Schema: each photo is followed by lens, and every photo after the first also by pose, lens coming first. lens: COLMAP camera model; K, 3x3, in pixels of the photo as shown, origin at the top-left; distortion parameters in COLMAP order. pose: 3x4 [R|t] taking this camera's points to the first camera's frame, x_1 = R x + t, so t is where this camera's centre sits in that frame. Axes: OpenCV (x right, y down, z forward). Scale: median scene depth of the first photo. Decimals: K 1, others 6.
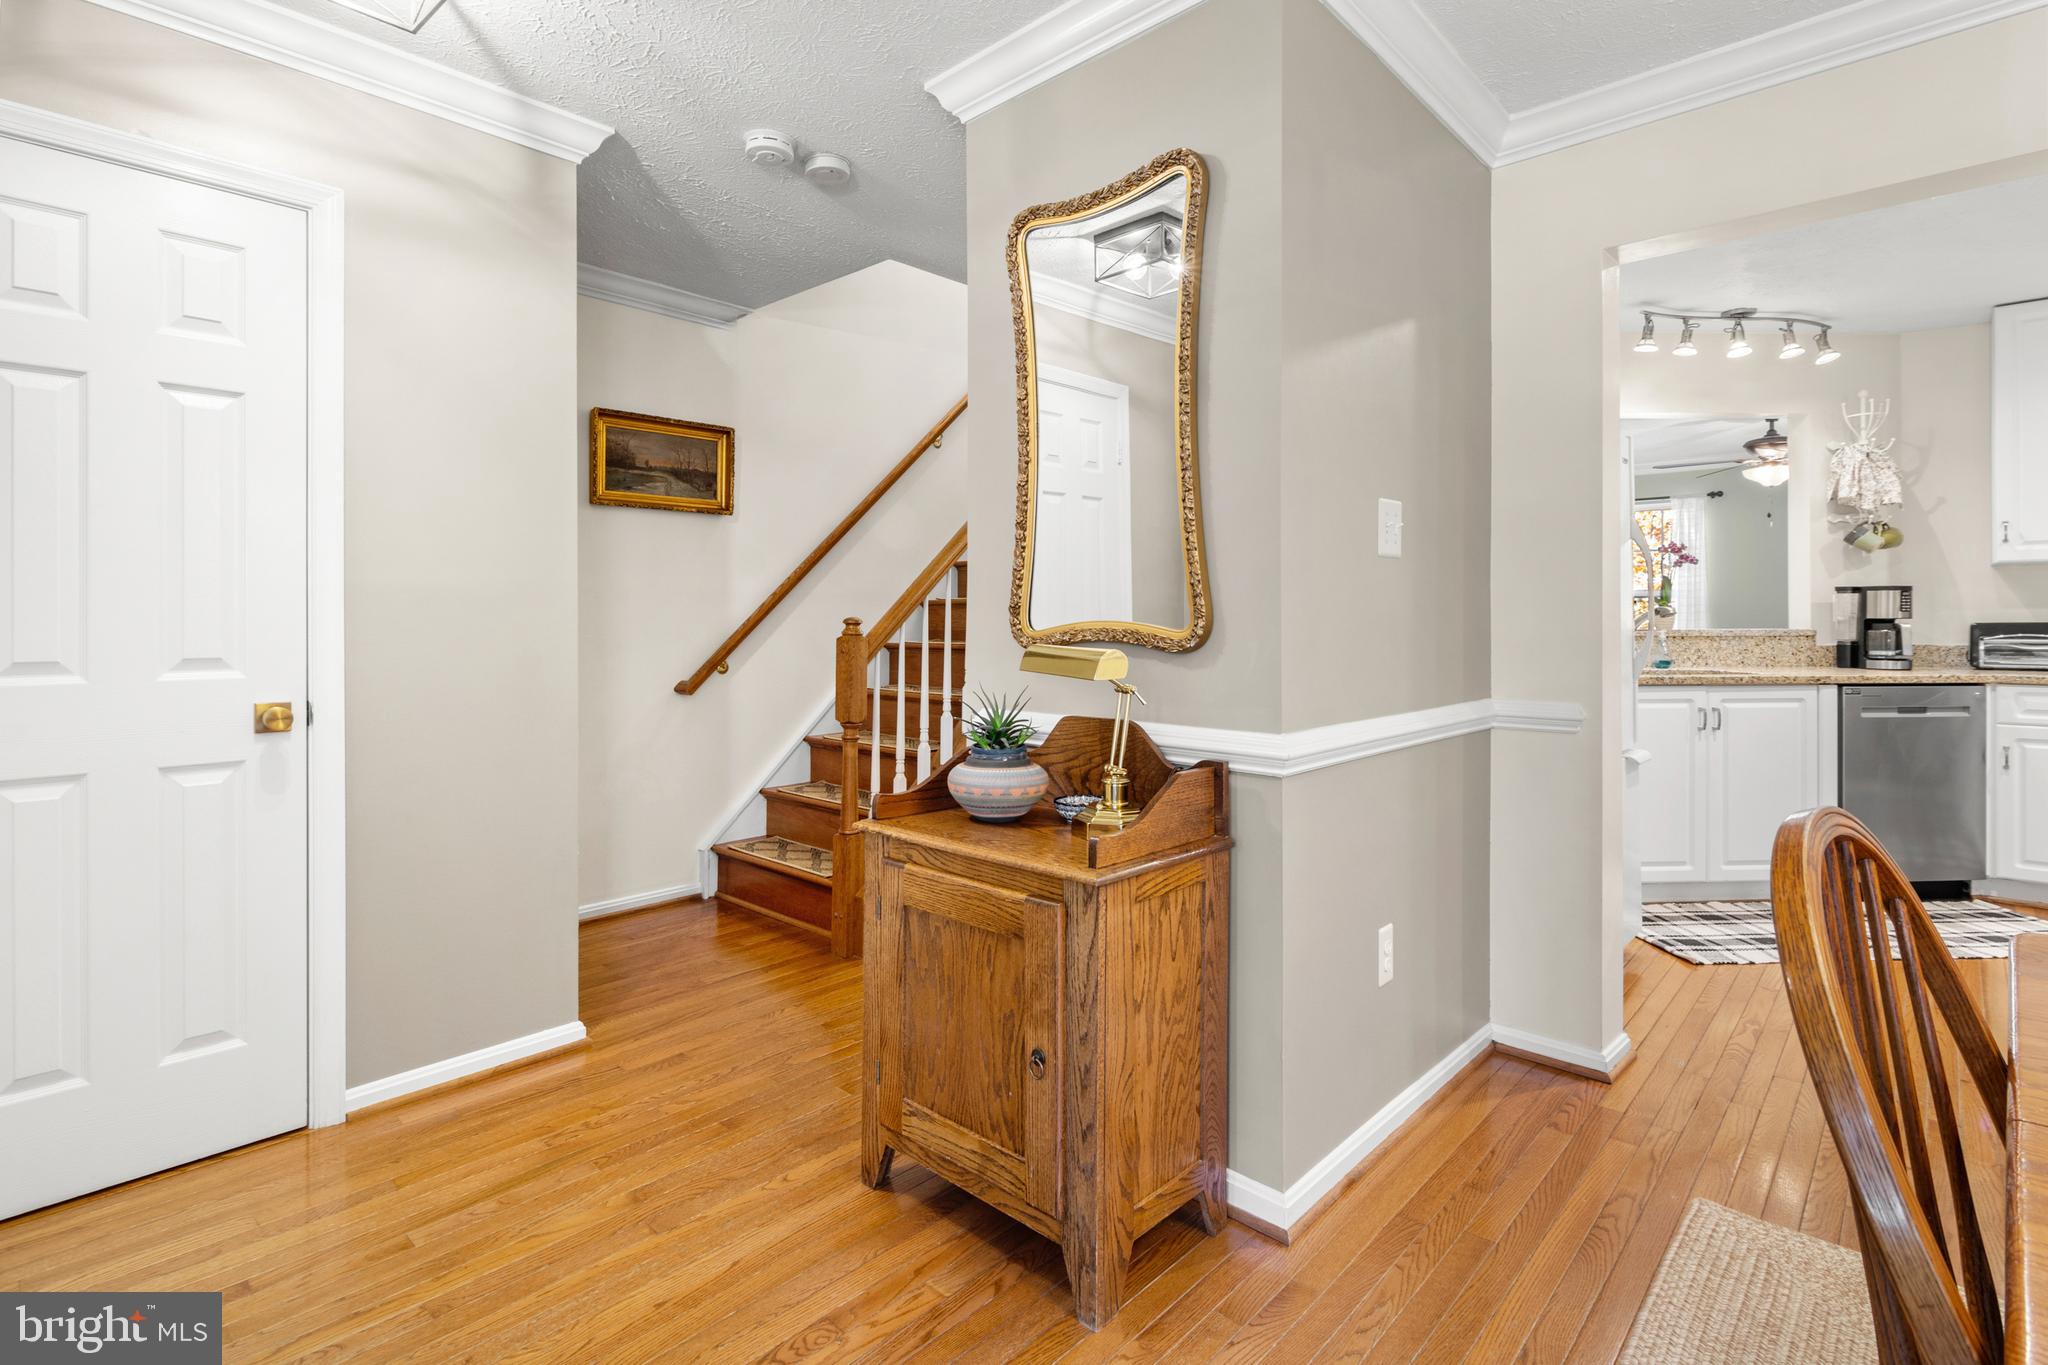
lens RADIAL K [[986.2, 0, 1035.2], [0, 986.2, 624.5], [0, 0, 1]] dist [-0.001893, -0.000487]
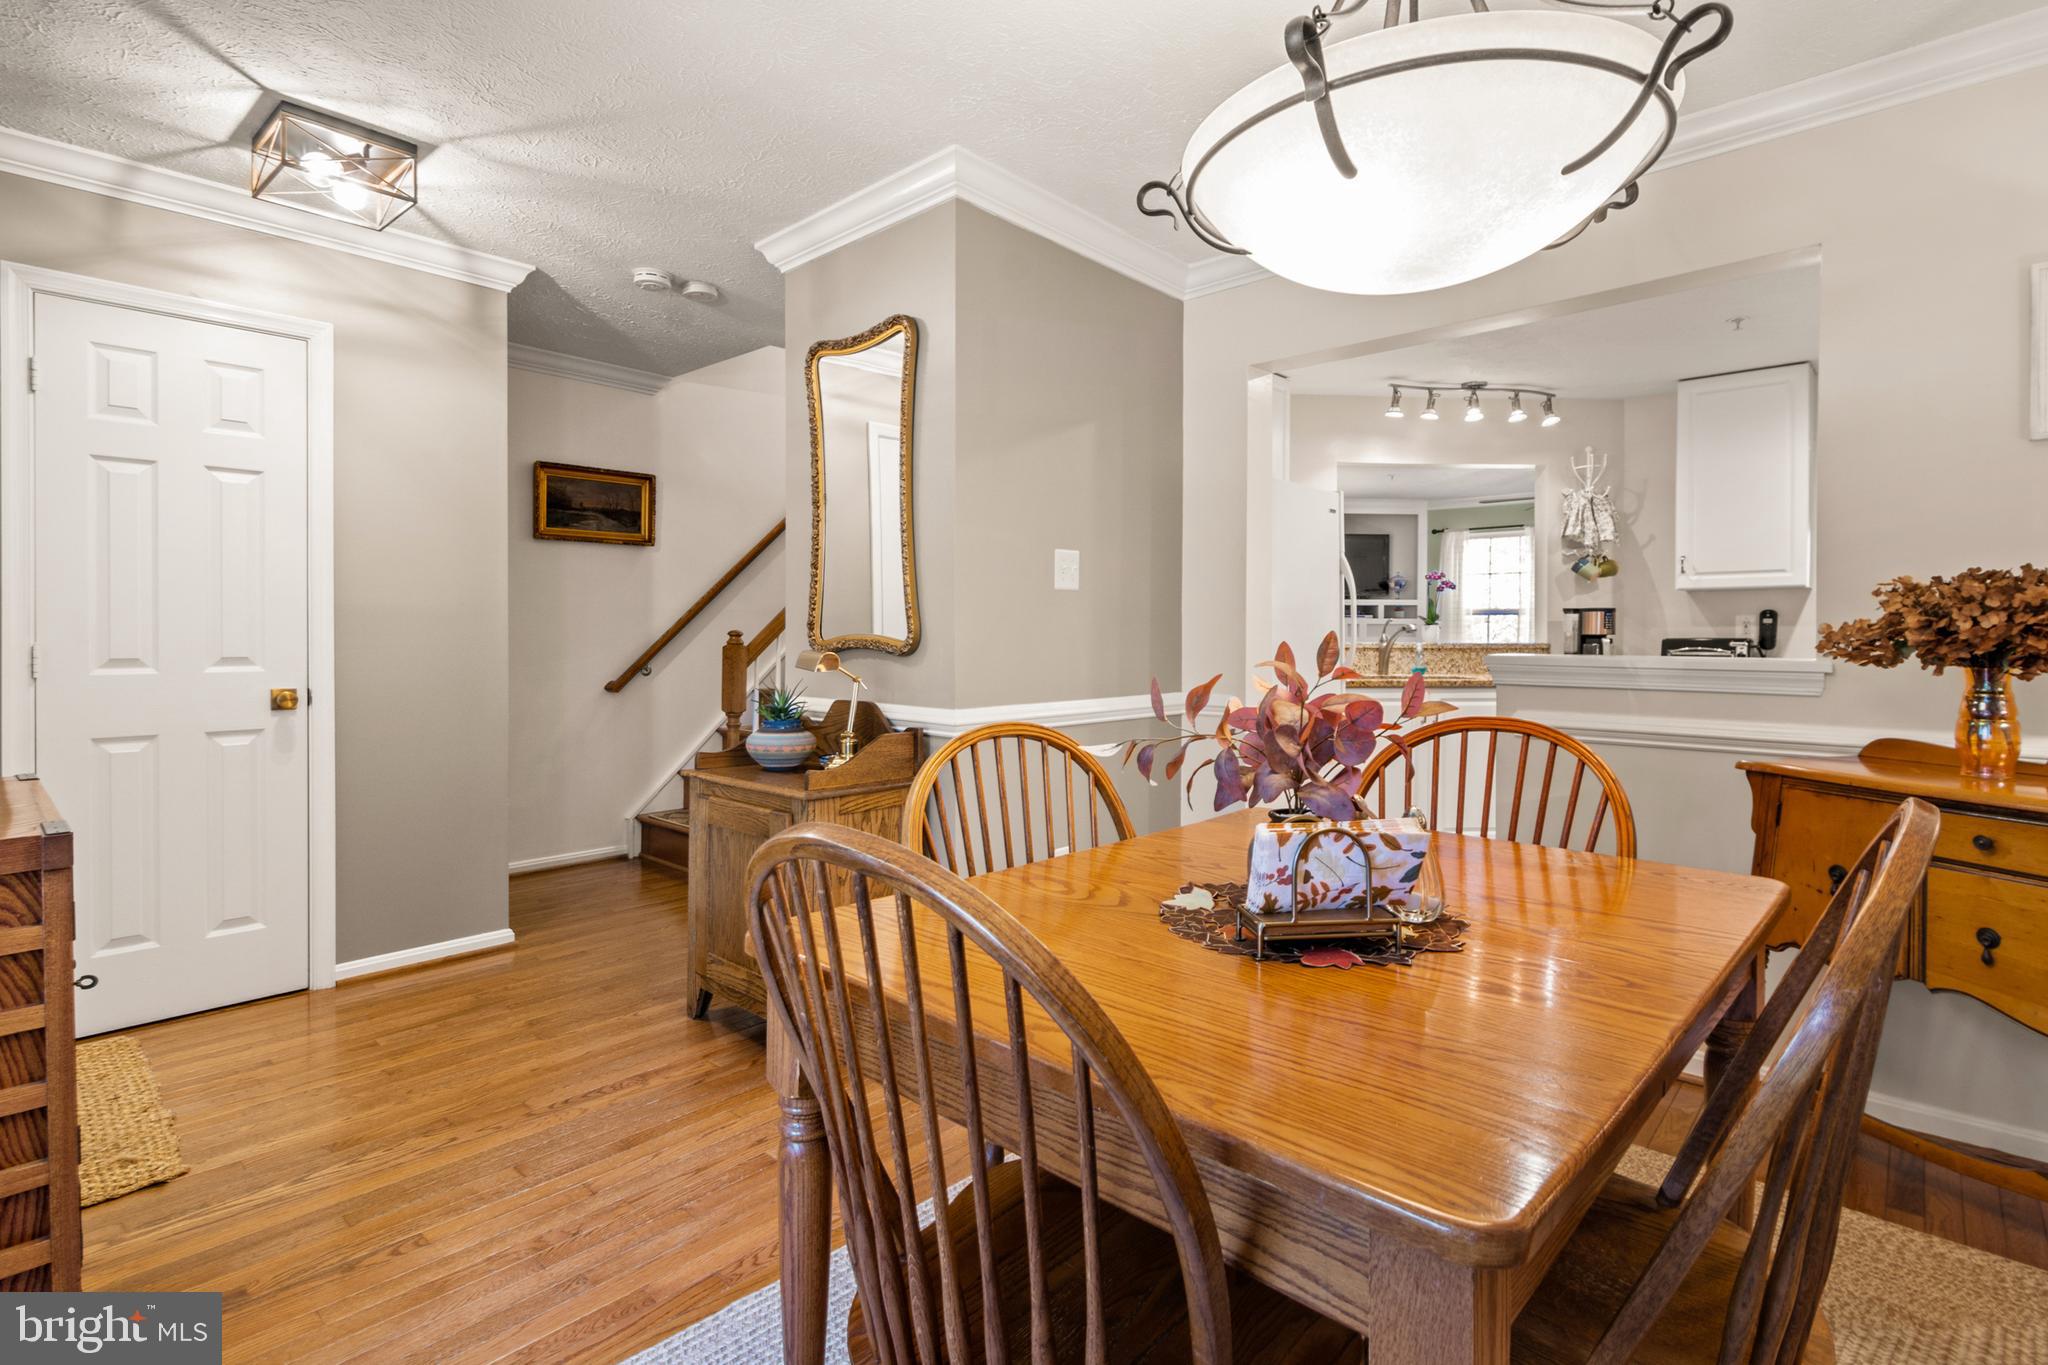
lens RADIAL K [[976.9, 0, 1028.3], [0, 976.9, 644.5], [0, 0, 1]] dist [-0.000822, -0.000914]
pose [[0.999991, 0.004122, 0.001327, 0.274490], [-0.004132, 0.999962, 0.007733, -0.000019], [-0.001295, -0.007739, 0.999969, -0.376619]]
